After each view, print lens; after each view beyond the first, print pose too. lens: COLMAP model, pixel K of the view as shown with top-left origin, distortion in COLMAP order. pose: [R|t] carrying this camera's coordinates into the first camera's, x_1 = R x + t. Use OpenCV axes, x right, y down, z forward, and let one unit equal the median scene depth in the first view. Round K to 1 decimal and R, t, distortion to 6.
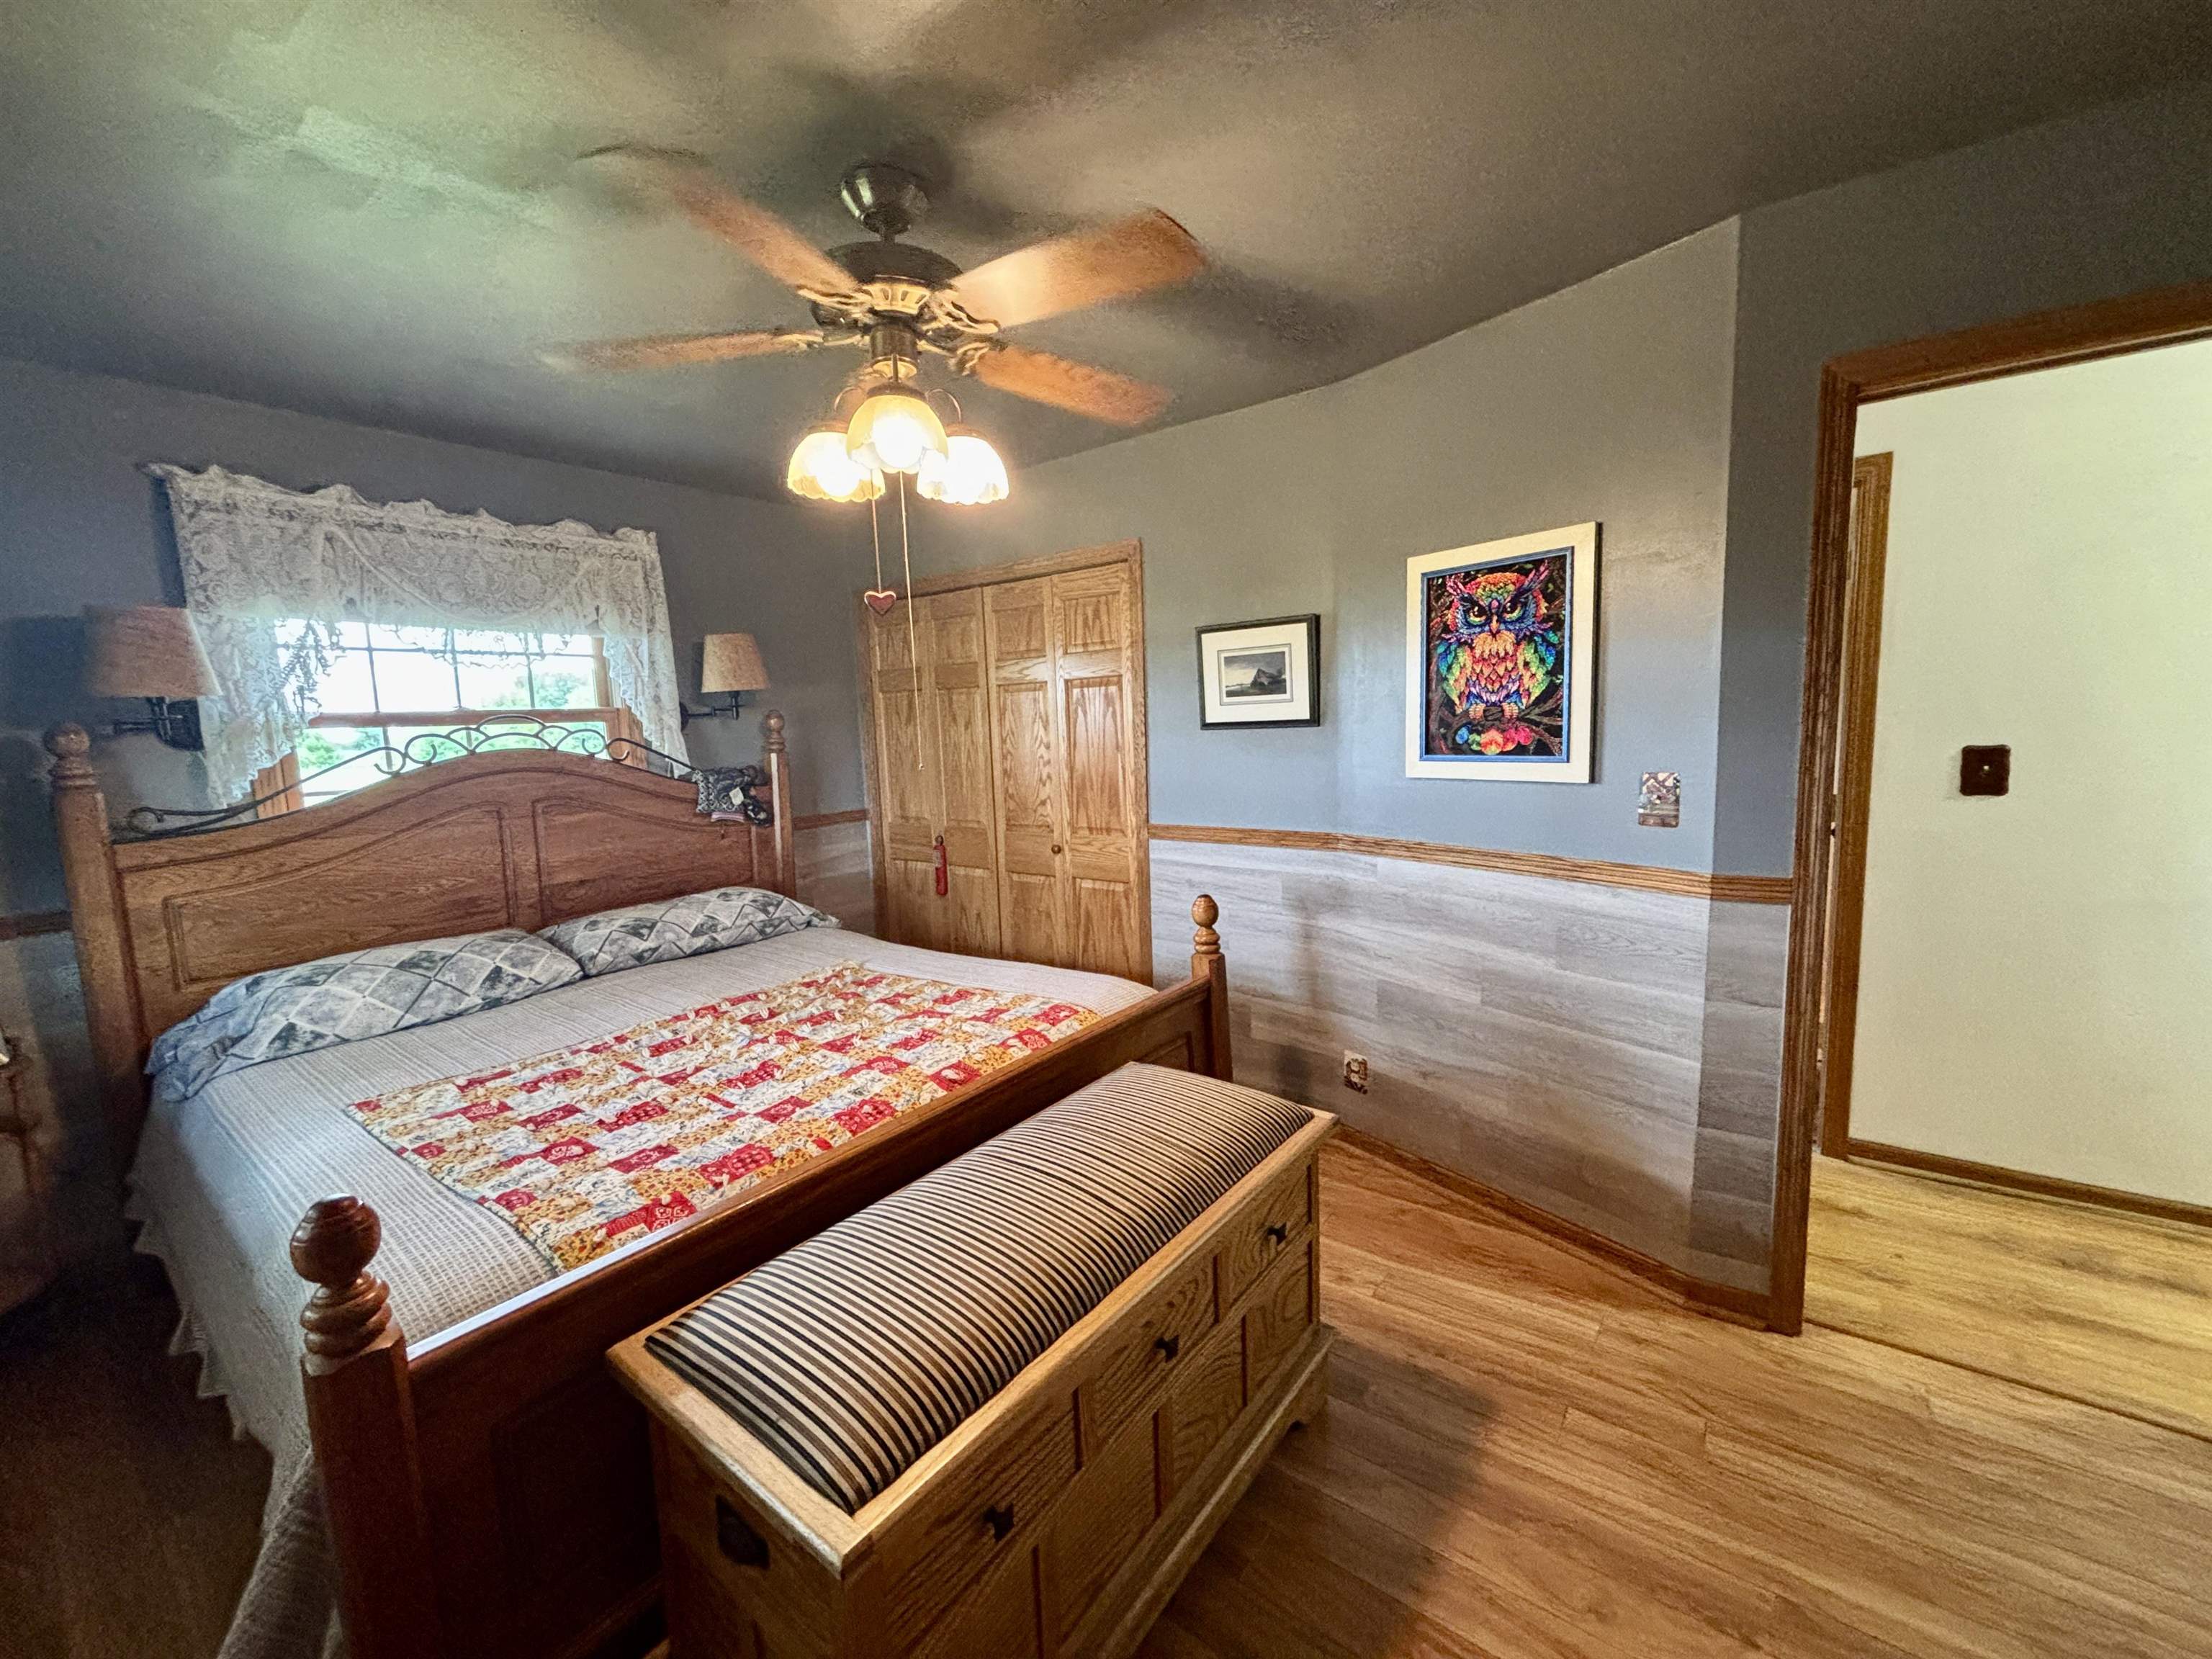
lens RADIAL K [[877.5, 0, 1106.0], [0, 877.5, 829.5], [0, 0, 1]] dist [-0.056846, -0.000098]
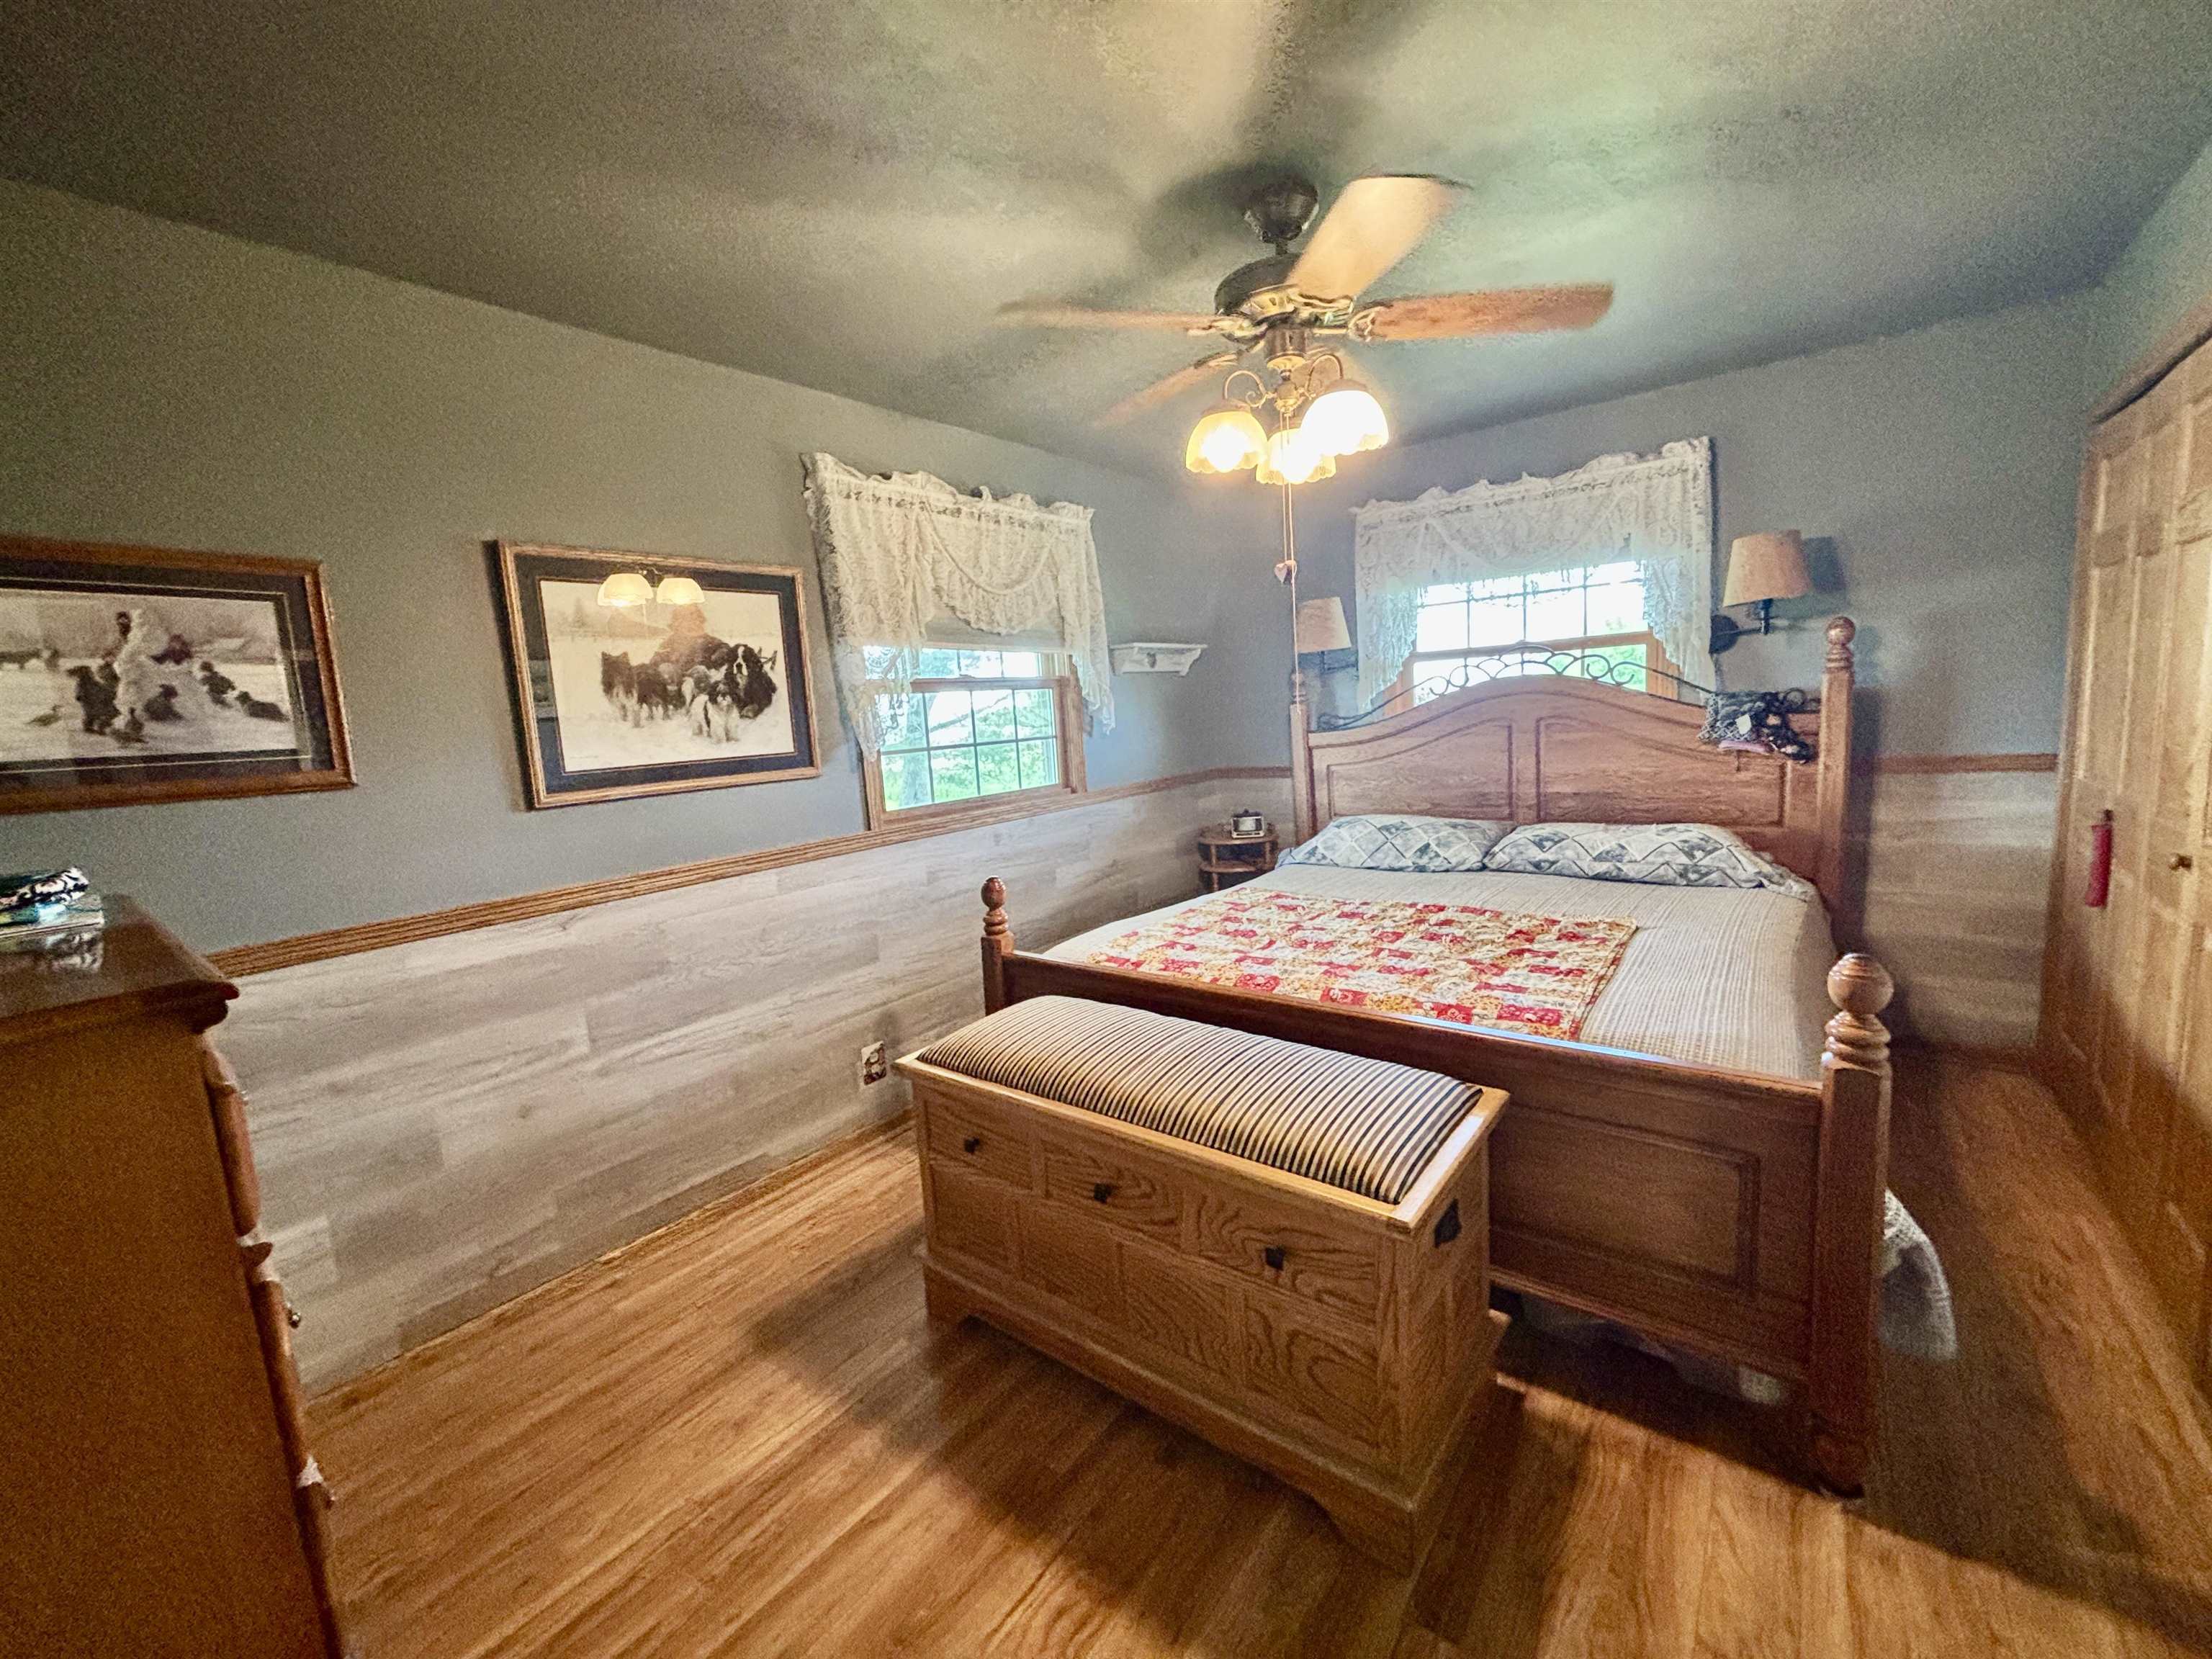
lens RADIAL K [[870.4, 0, 1111.7], [0, 870.4, 819.6], [0, 0, 1]] dist [-0.031000, -0.000019]
pose [[-0.056133, 0.159911, -0.985534, 0.586350], [-0.049018, 0.985459, 0.162690, -0.065313], [0.997219, 0.057442, -0.047479, 0.508461]]
